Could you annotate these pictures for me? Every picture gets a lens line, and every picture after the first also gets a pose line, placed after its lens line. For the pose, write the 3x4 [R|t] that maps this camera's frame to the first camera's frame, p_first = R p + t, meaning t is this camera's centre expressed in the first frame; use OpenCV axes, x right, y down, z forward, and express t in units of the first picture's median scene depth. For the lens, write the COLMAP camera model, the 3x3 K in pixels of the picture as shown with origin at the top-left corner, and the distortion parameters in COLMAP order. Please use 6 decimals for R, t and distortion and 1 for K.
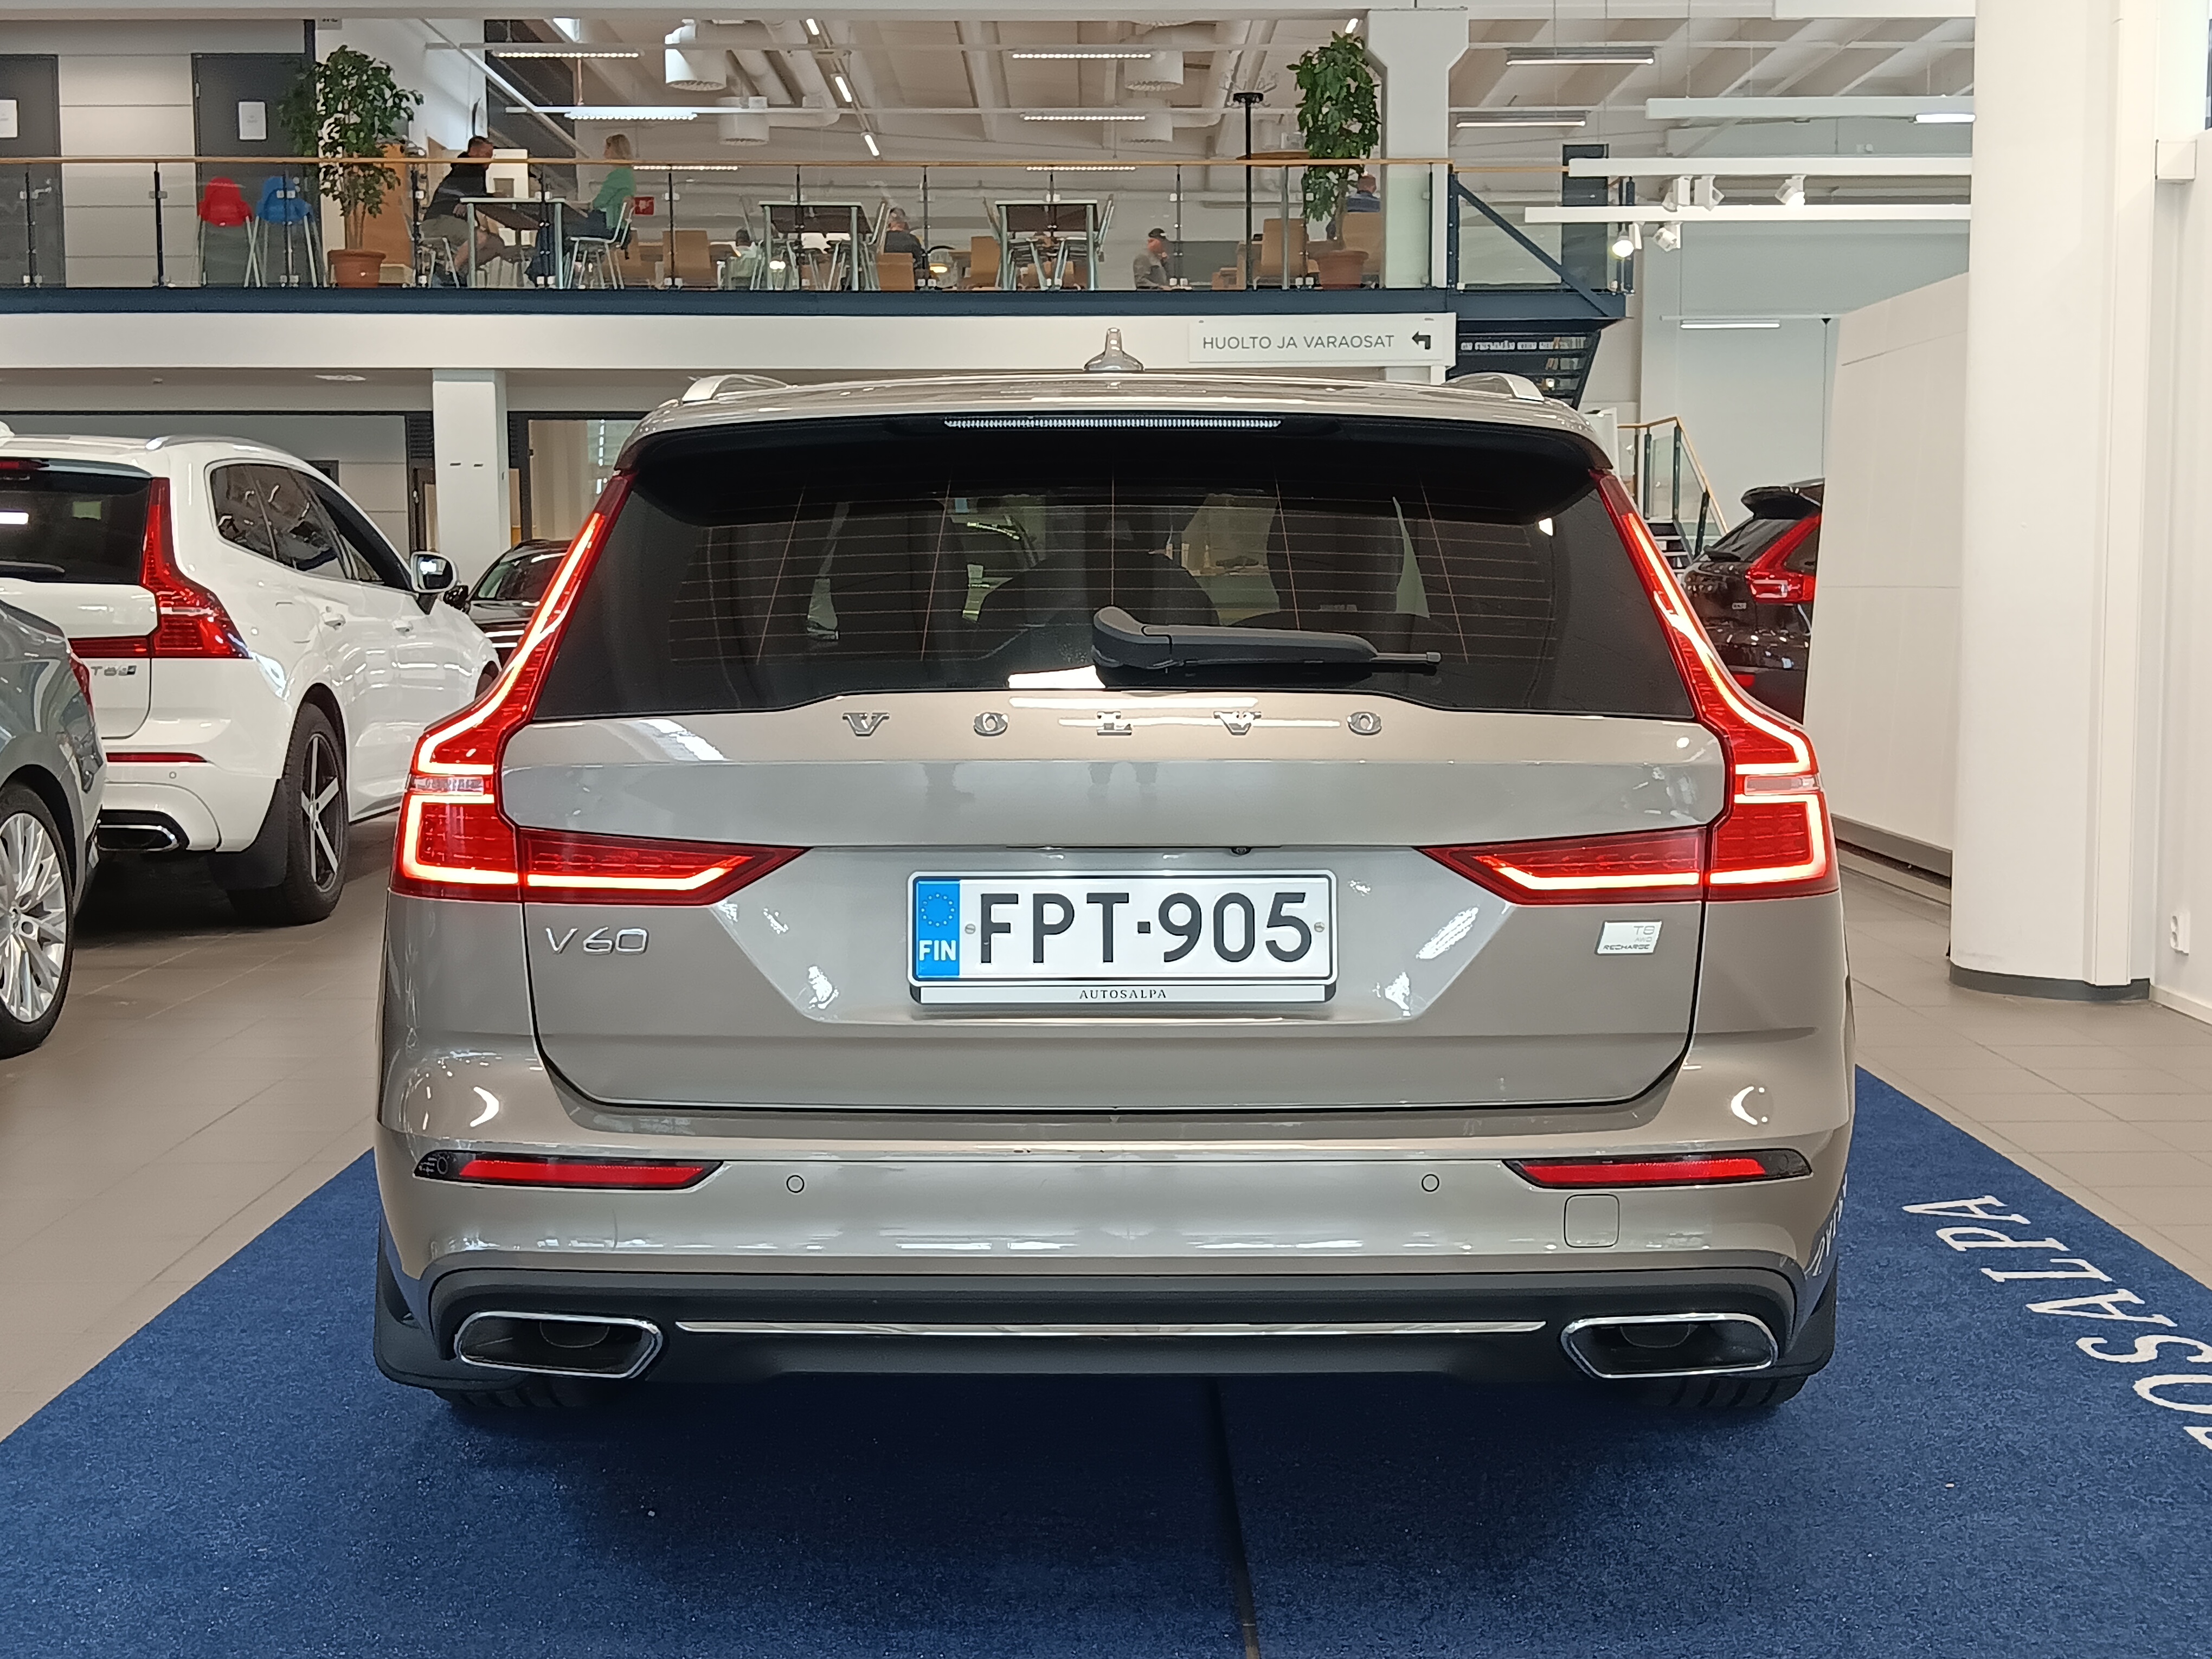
lens RADIAL K [[2805.0, 0, 1105.3], [0, 2805.0, 829.2], [0, 0, 1]] dist [0.036981, 0.000000]
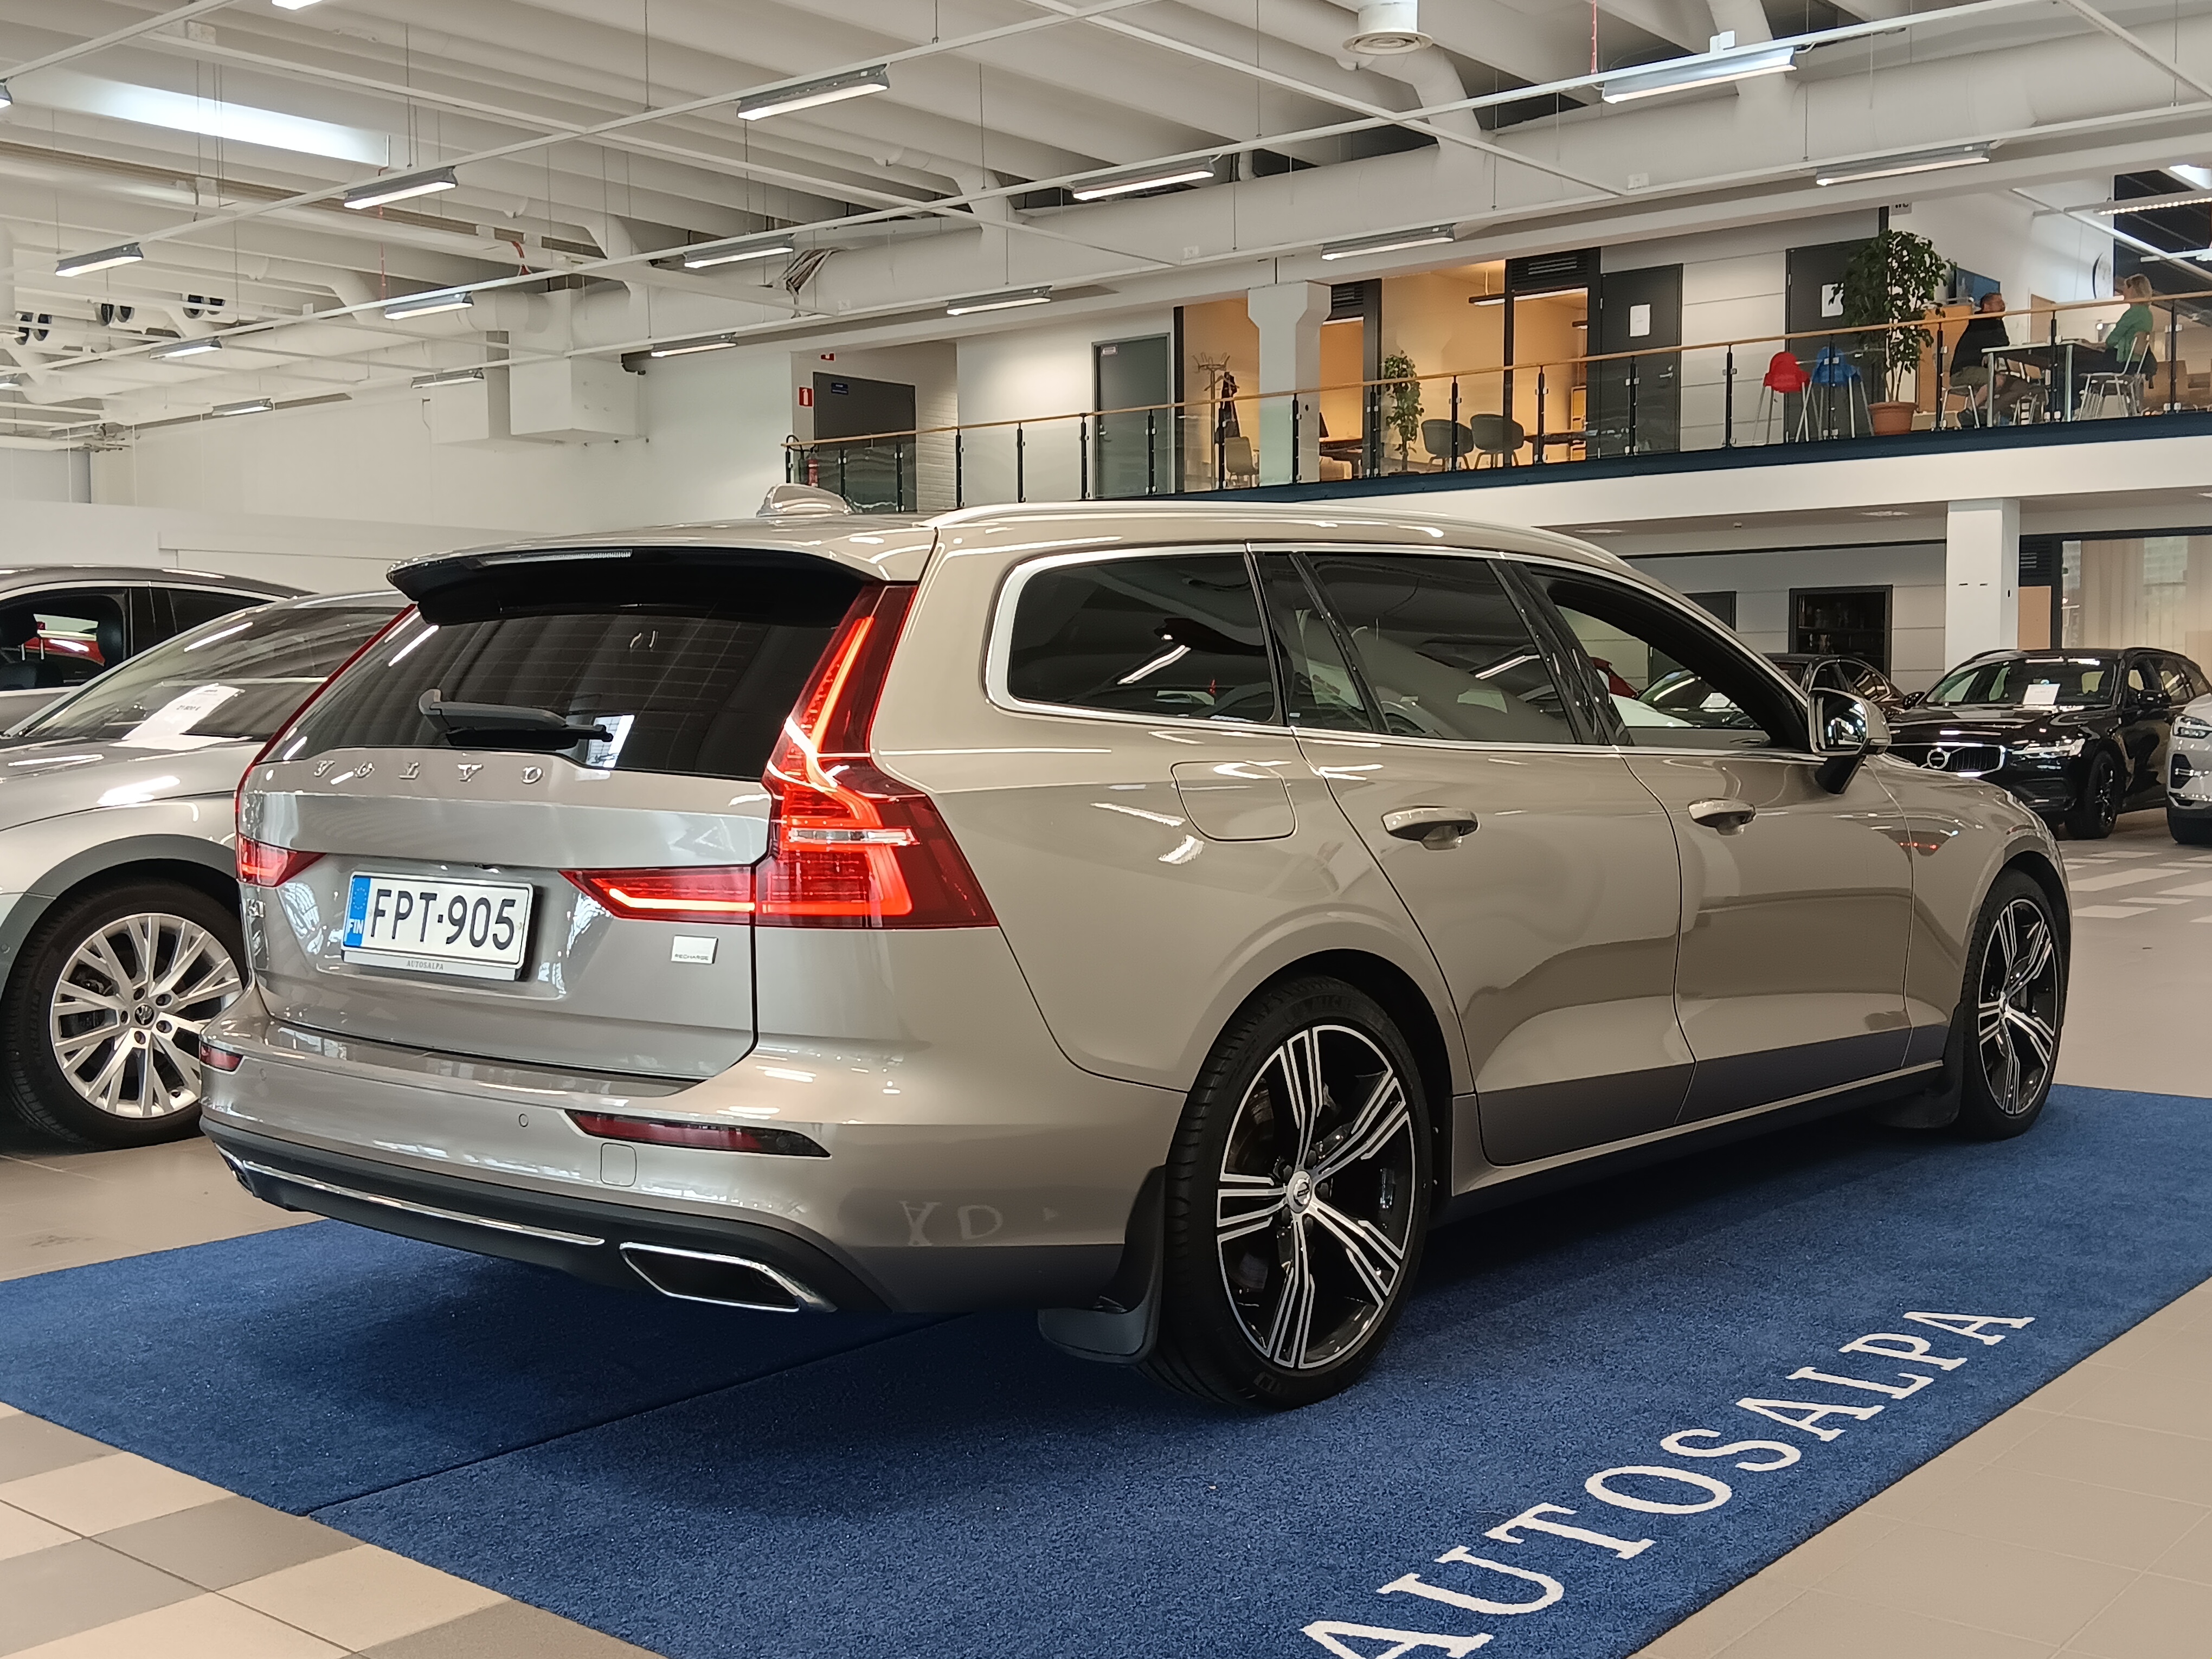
lens RADIAL K [[2429.8, 0, 1106.2], [0, 2429.8, 831.2], [0, 0, 1]] dist [0.030863, 0.000000]
pose [[0.761490, 0.034401, -0.647264, 0.716913], [-0.054539, 0.998450, -0.011097, -0.008908], [0.645879, 0.043752, 0.762185, 0.195617]]
